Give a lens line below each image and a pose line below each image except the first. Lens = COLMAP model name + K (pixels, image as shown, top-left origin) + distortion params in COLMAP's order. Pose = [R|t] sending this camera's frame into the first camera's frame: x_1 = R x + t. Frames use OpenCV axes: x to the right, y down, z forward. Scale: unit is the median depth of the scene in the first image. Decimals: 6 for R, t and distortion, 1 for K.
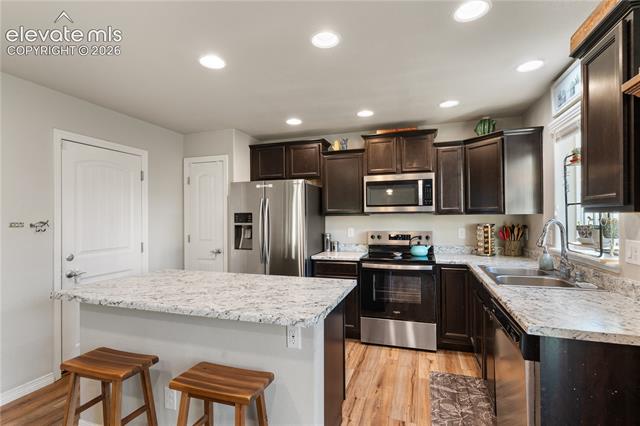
lens RADIAL K [[315.9, 0, 315.5], [0, 315.9, 215.2], [0, 0, 1]] dist [0.000589, 0.001543]
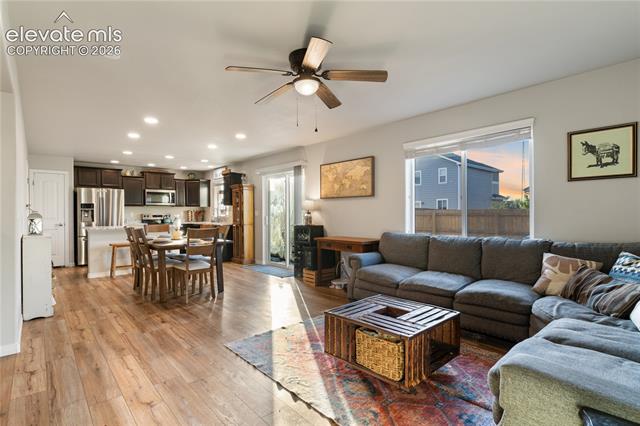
lens RADIAL K [[315.9, 0, 315.5], [0, 315.9, 215.2], [0, 0, 1]] dist [0.000589, 0.001543]
pose [[0.497534, 0.000084, 0.867445, -1.250807], [-0.002163, 0.999997, 0.001144, 0.061478], [-0.867442, -0.002445, 0.497532, -1.247931]]
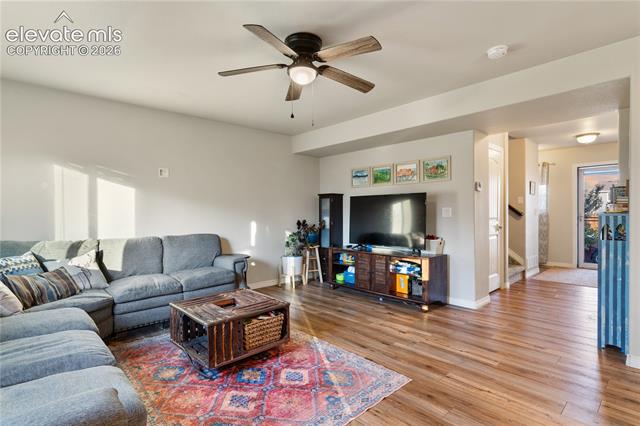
lens RADIAL K [[319.9, 0, 316.8], [0, 319.9, 215.3], [0, 0, 1]] dist [0.001445, 0.000644]
pose [[-0.480392, 0.020583, -0.876813, -0.051791], [0.012301, 0.999784, 0.016731, 0.048453], [0.876968, -0.002748, -0.480541, -0.523385]]
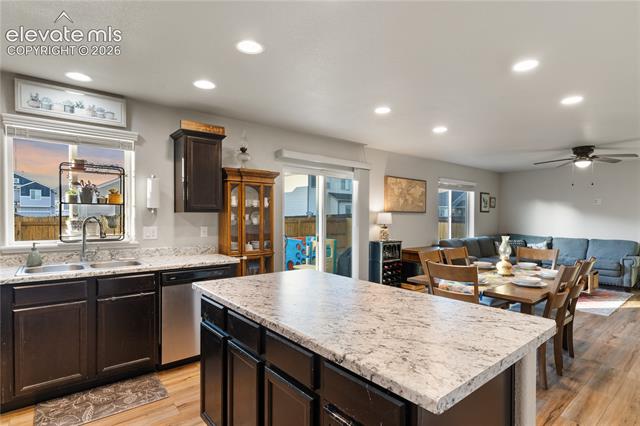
lens RADIAL K [[328.2, 0, 318.3], [0, 328.2, 221.8], [0, 0, 1]] dist [0.003296, 0.000267]
pose [[-0.848754, -0.006079, 0.528753, -0.408999], [-0.001462, 0.999957, 0.009149, 0.014486], [-0.528786, 0.006993, -0.848726, 0.986043]]
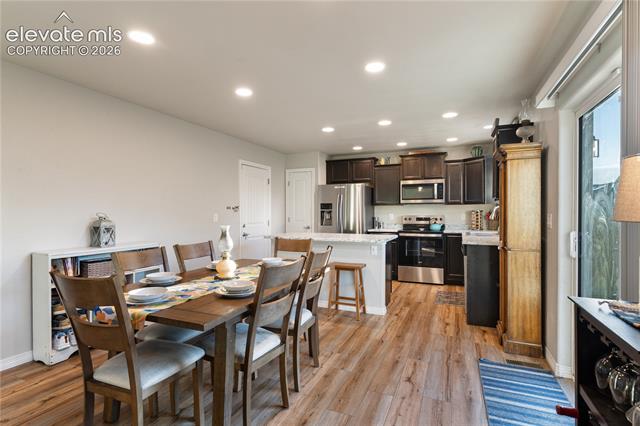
lens RADIAL K [[315.9, 0, 315.5], [0, 315.9, 215.2], [0, 0, 1]] dist [0.000589, 0.001543]
pose [[0.995146, 0.006471, -0.098195, -0.122972], [-0.004948, 0.999864, 0.015742, 0.029479], [0.098284, -0.015180, 0.995043, -0.669304]]
